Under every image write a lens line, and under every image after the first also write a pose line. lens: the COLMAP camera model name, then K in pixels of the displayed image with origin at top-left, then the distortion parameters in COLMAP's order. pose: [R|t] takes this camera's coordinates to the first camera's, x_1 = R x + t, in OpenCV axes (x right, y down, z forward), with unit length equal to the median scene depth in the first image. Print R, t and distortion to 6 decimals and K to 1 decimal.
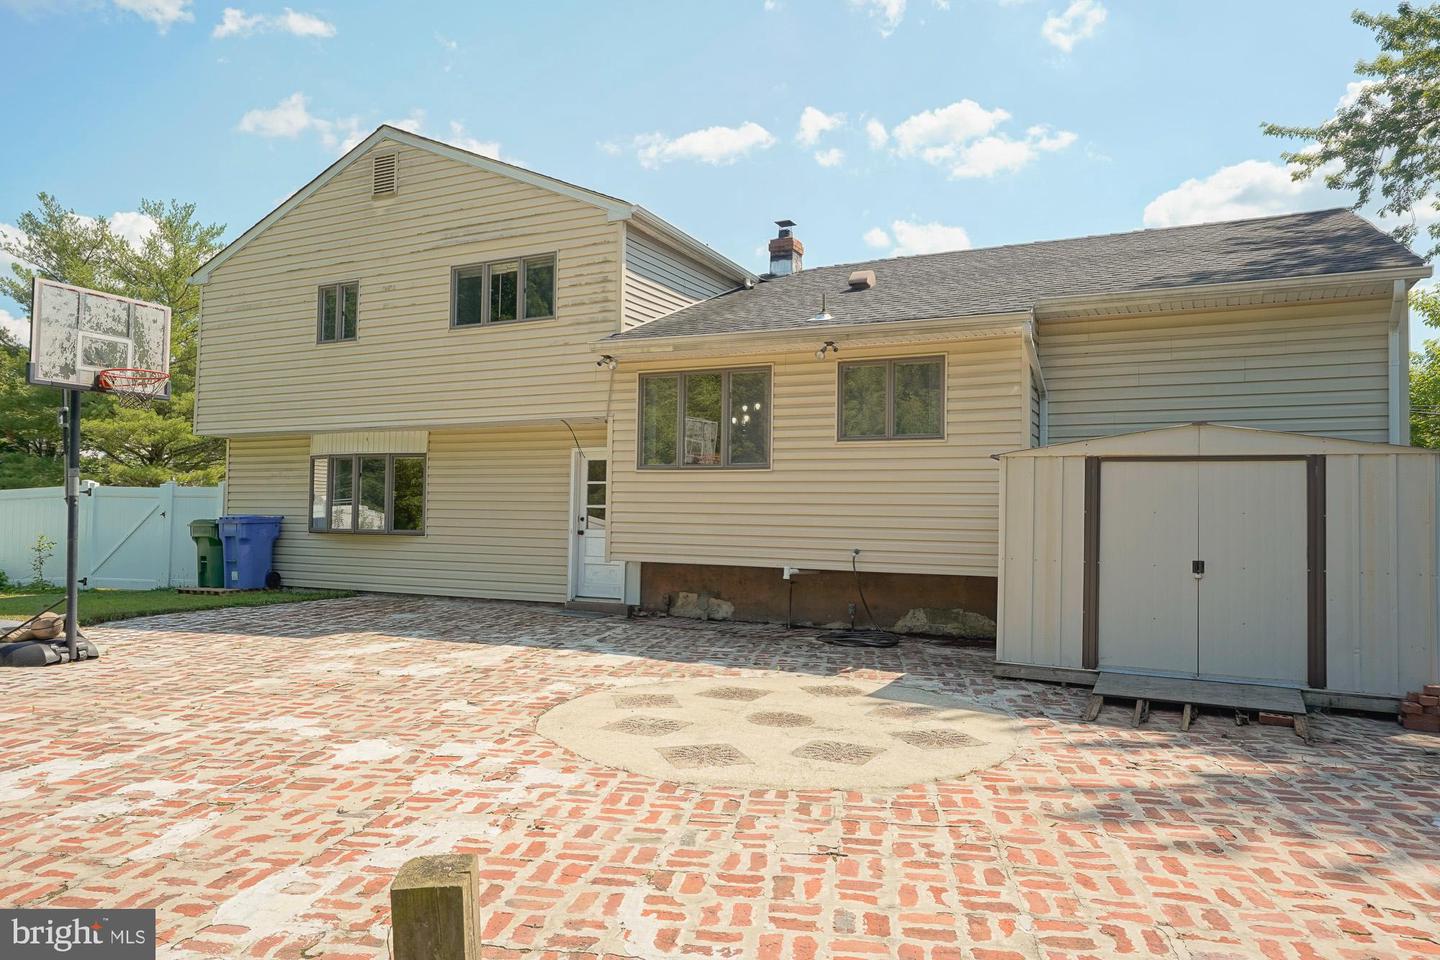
lens RADIAL K [[950.1, 0, 704.3], [0, 950.1, 468.8], [0, 0, 1]] dist [0.005853, 0.000992]
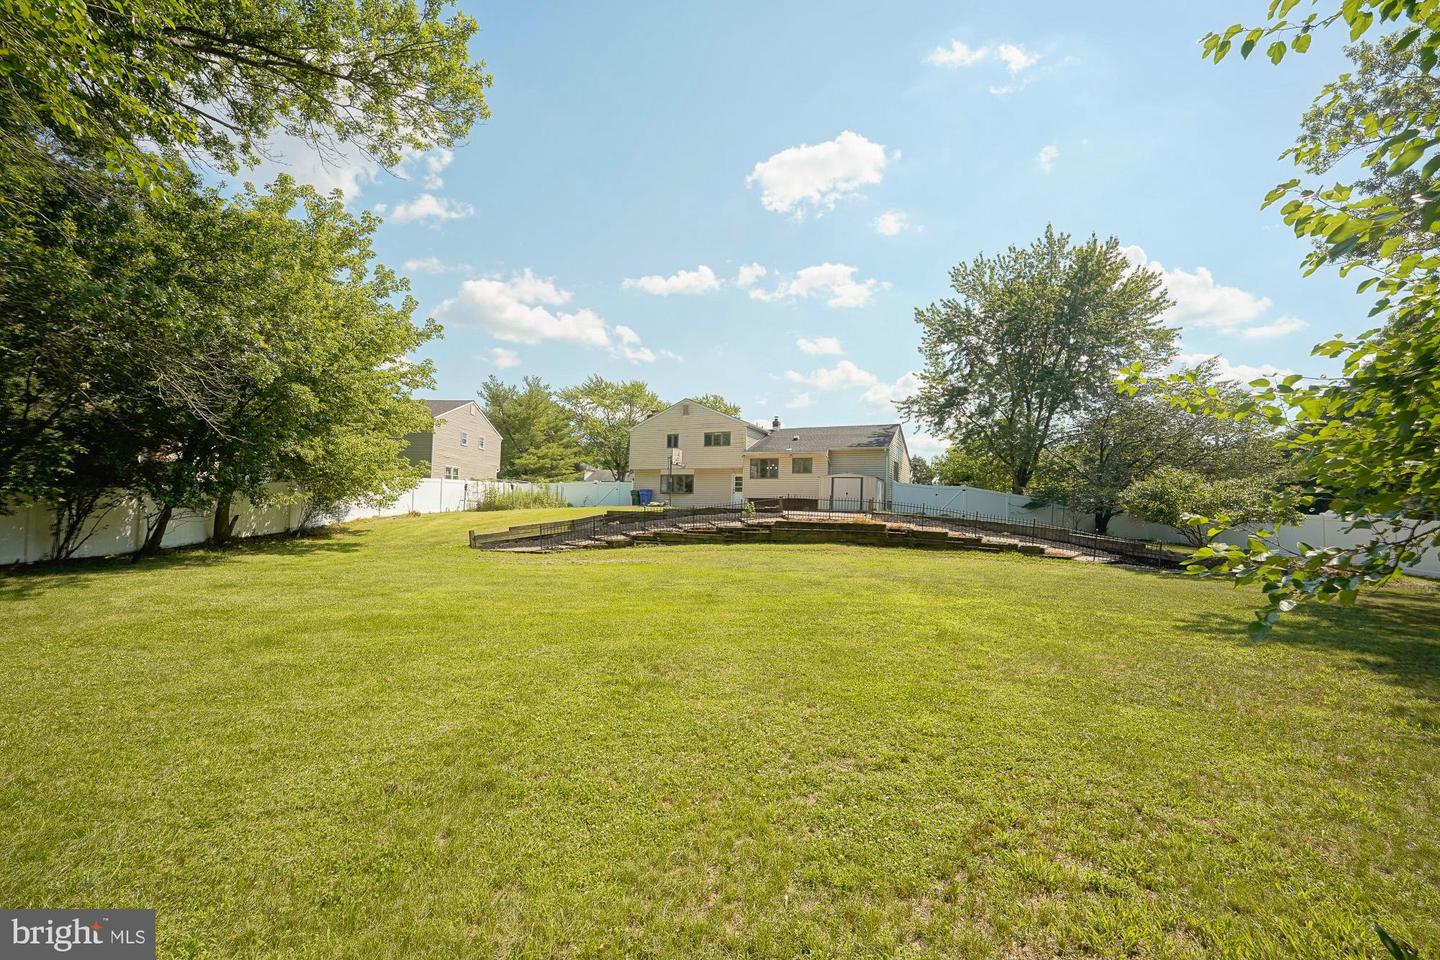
lens RADIAL K [[574.5, 0, 721.2], [0, 574.5, 481.3], [0, 0, 1]] dist [0.005025, -0.001010]
pose [[0.997776, 0.003002, 0.066591, -0.372358], [-0.003683, 0.999942, 0.010095, -0.013420], [-0.066556, -0.010317, 0.997729, -1.719100]]
